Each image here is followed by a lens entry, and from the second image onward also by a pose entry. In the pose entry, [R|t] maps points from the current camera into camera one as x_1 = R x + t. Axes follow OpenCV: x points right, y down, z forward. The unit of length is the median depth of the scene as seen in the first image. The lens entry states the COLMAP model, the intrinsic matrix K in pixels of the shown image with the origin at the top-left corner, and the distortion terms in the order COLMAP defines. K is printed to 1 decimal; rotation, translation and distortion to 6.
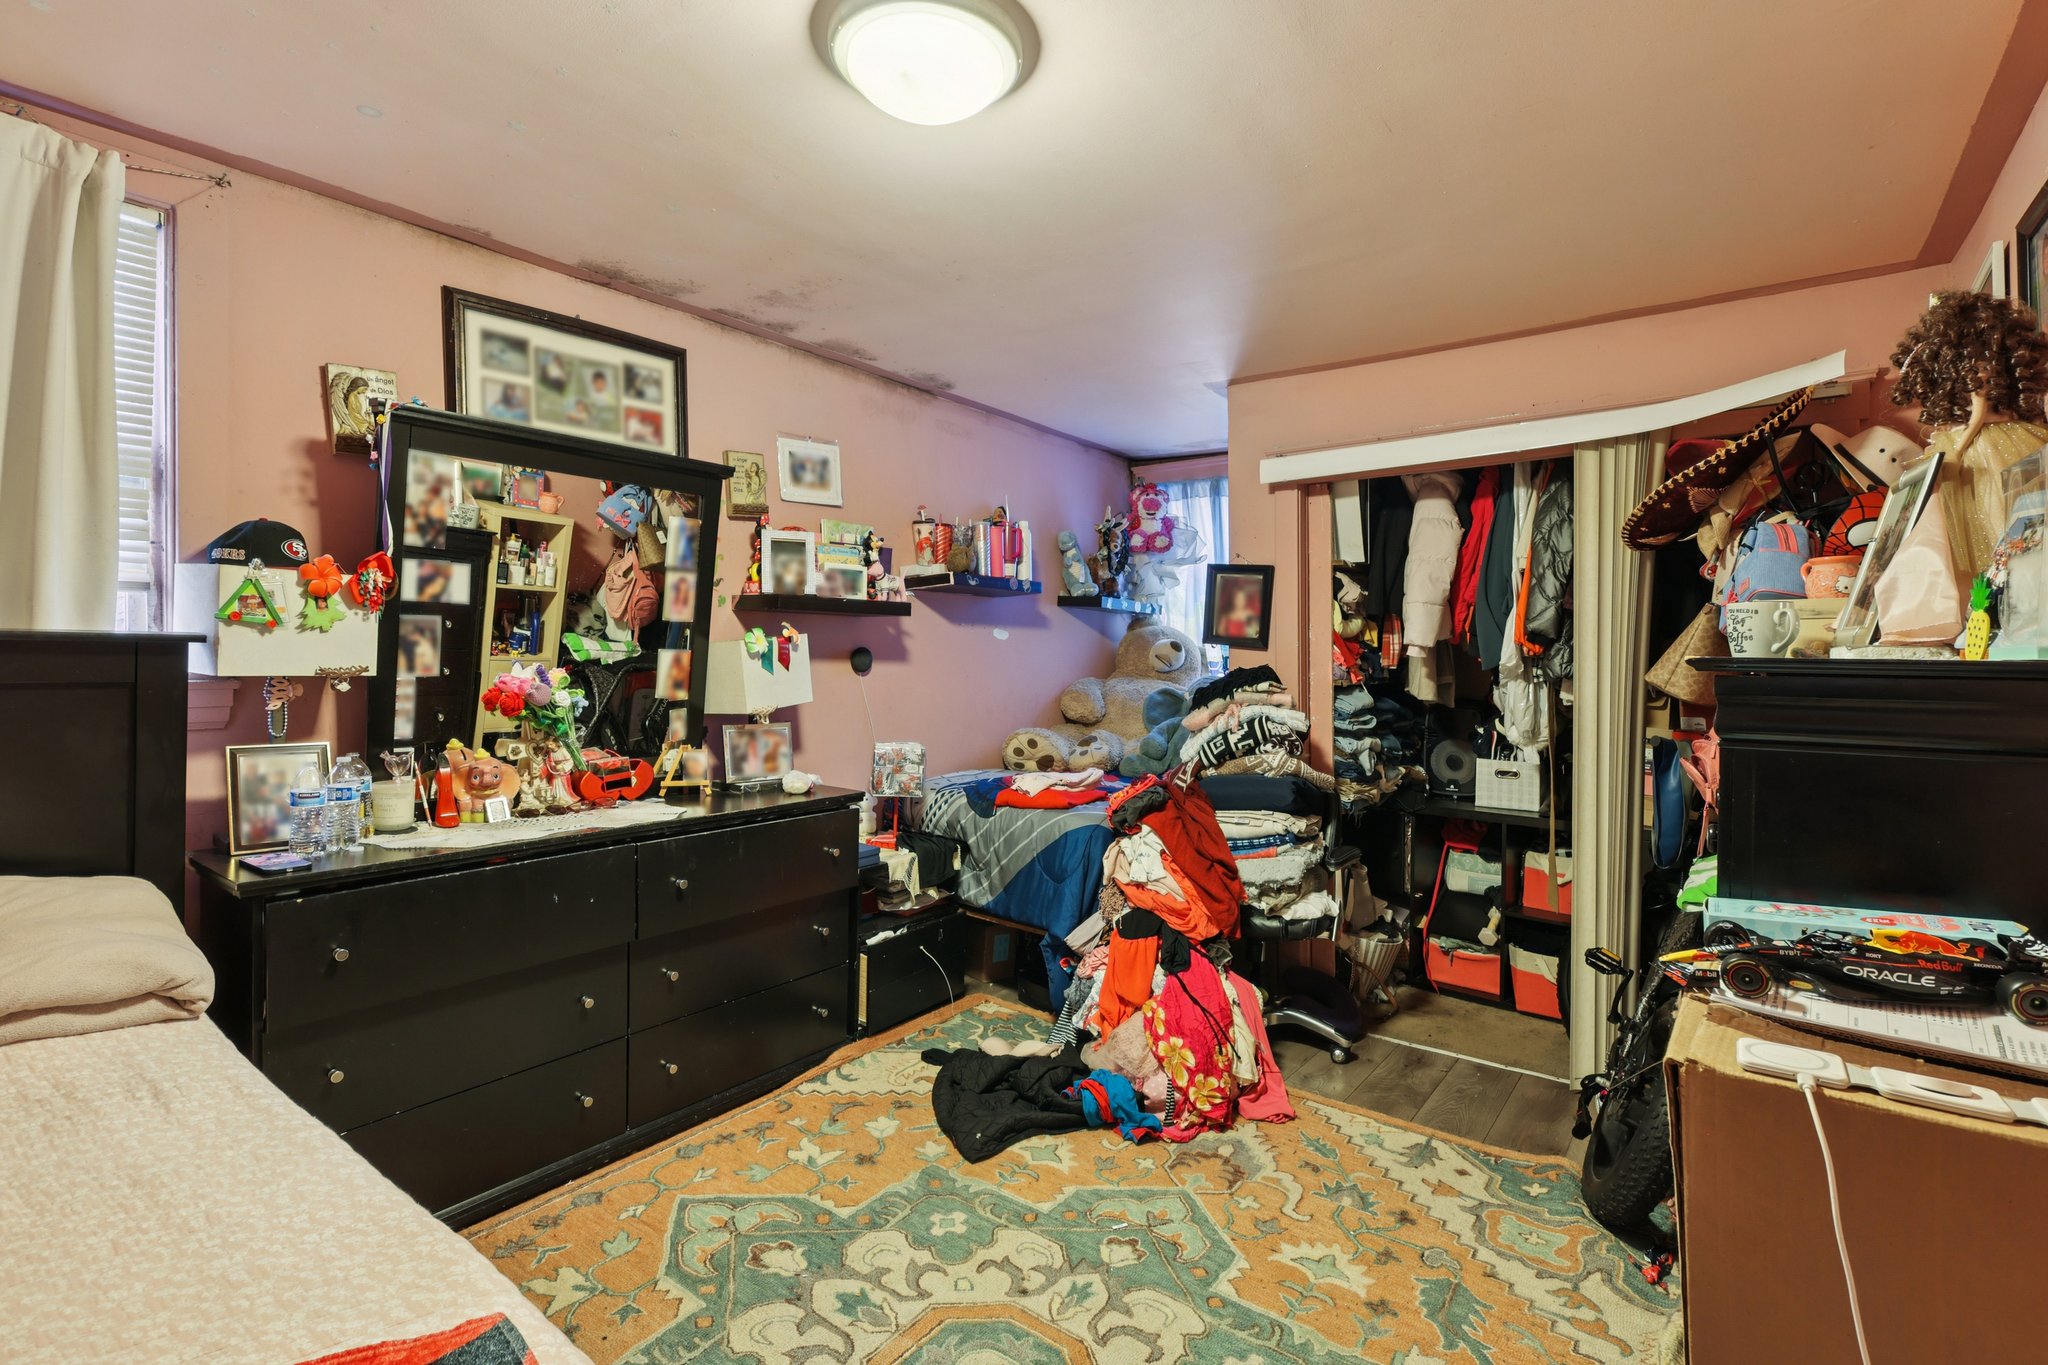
lens RADIAL K [[957.3, 0, 1023.3], [0, 957.3, 662.4], [0, 0, 1]] dist [-0.000306, -0.000070]
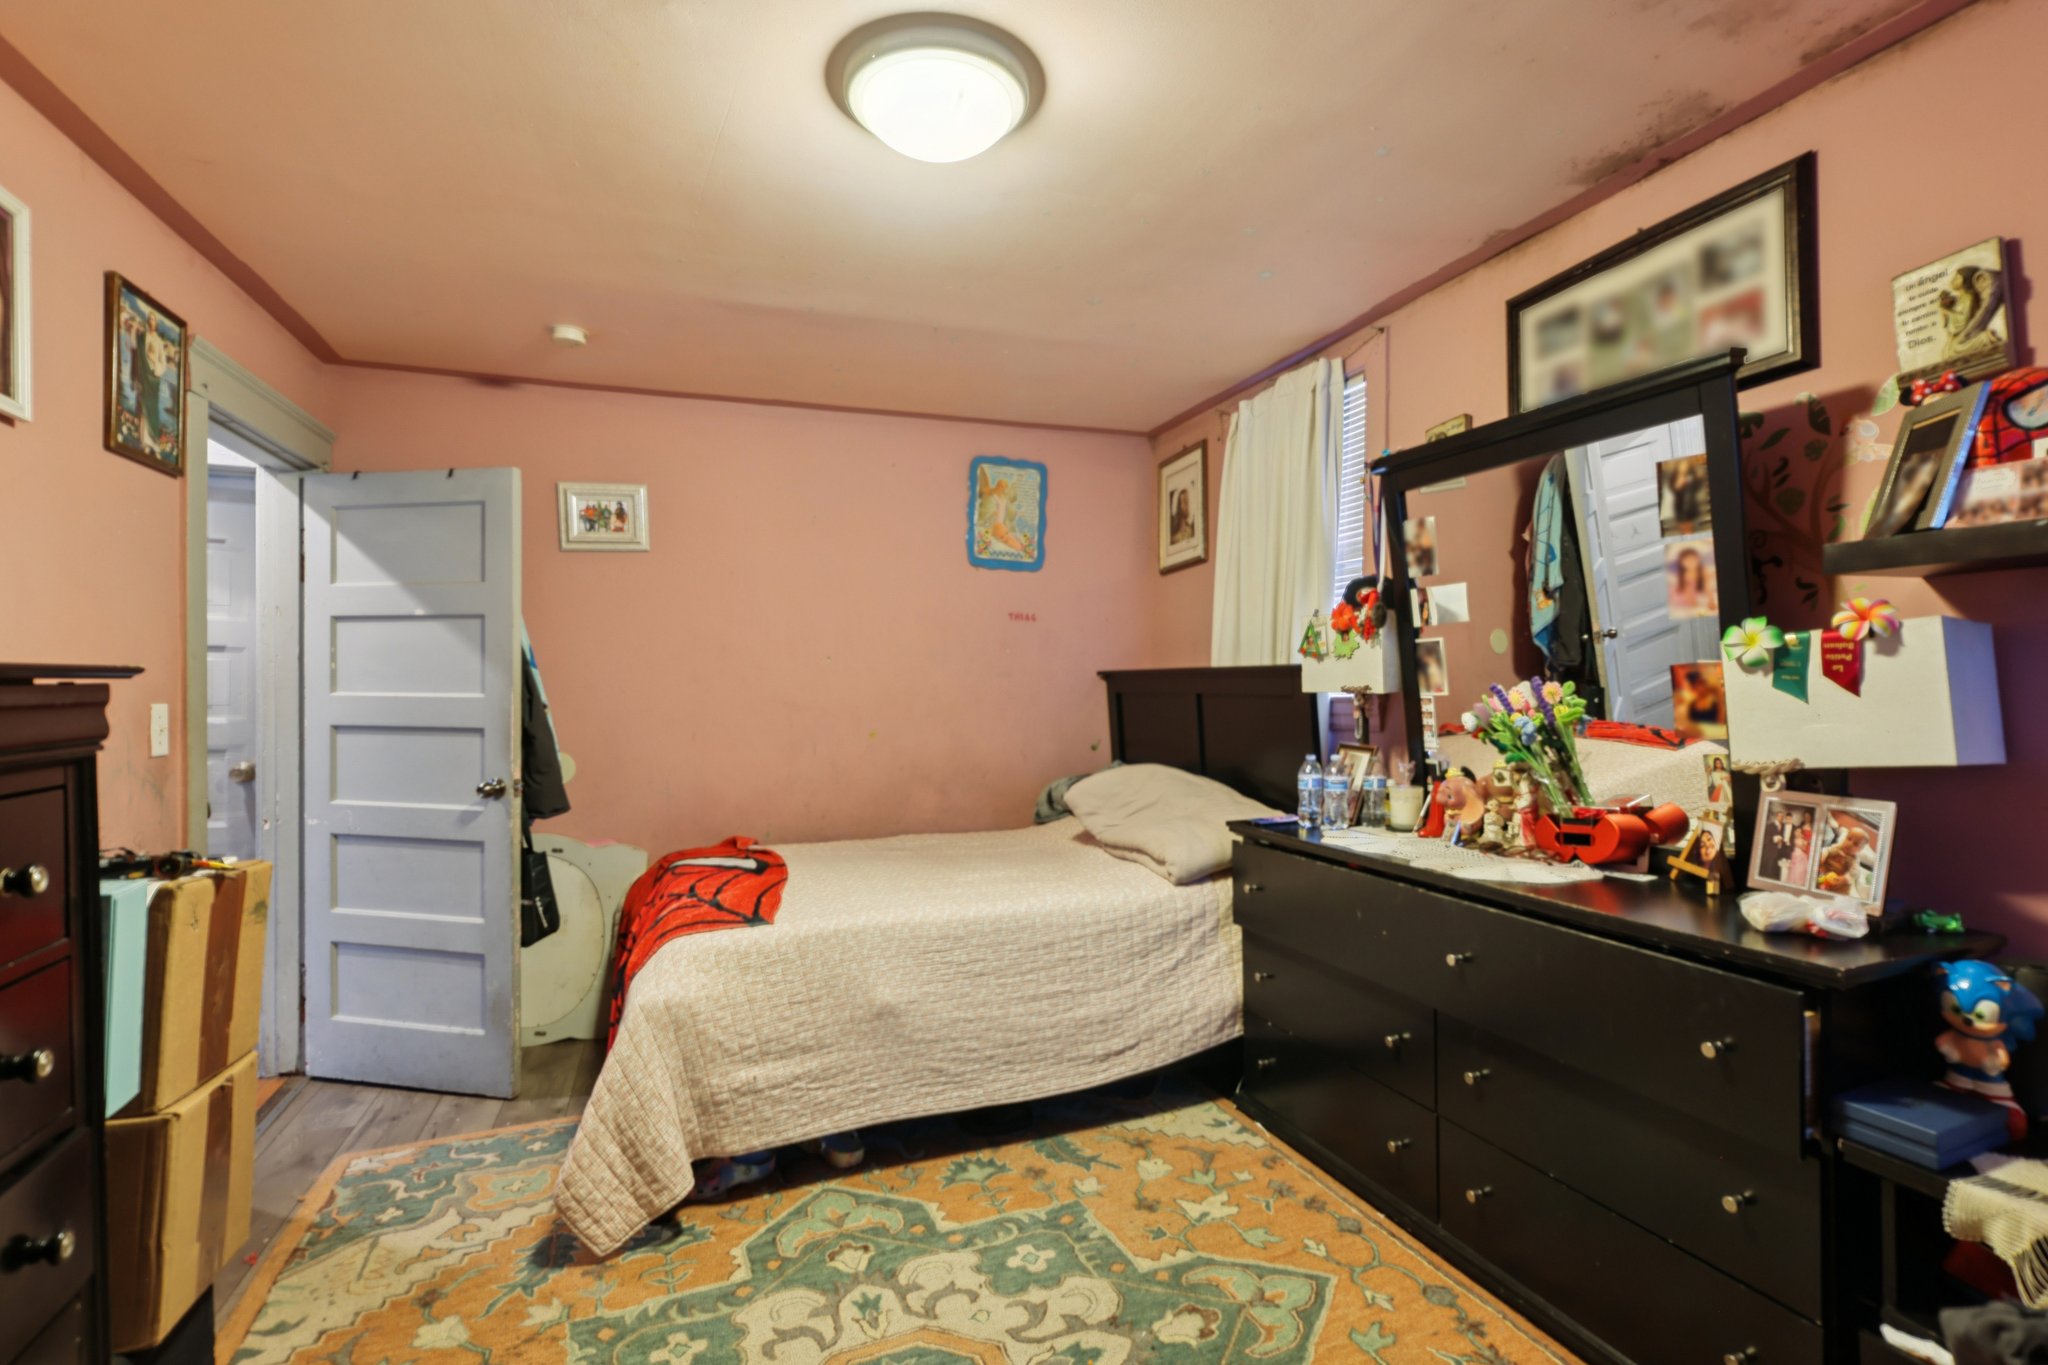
lens RADIAL K [[949.3, 0, 1024.0], [0, 949.3, 682.5], [0, 0, 1]] dist [0.000337, 0.000178]
pose [[-0.532228, -0.004869, -0.846587, 0.532729], [0.001502, 0.999976, -0.006696, 0.006828], [0.846600, -0.004836, -0.532208, 1.190648]]
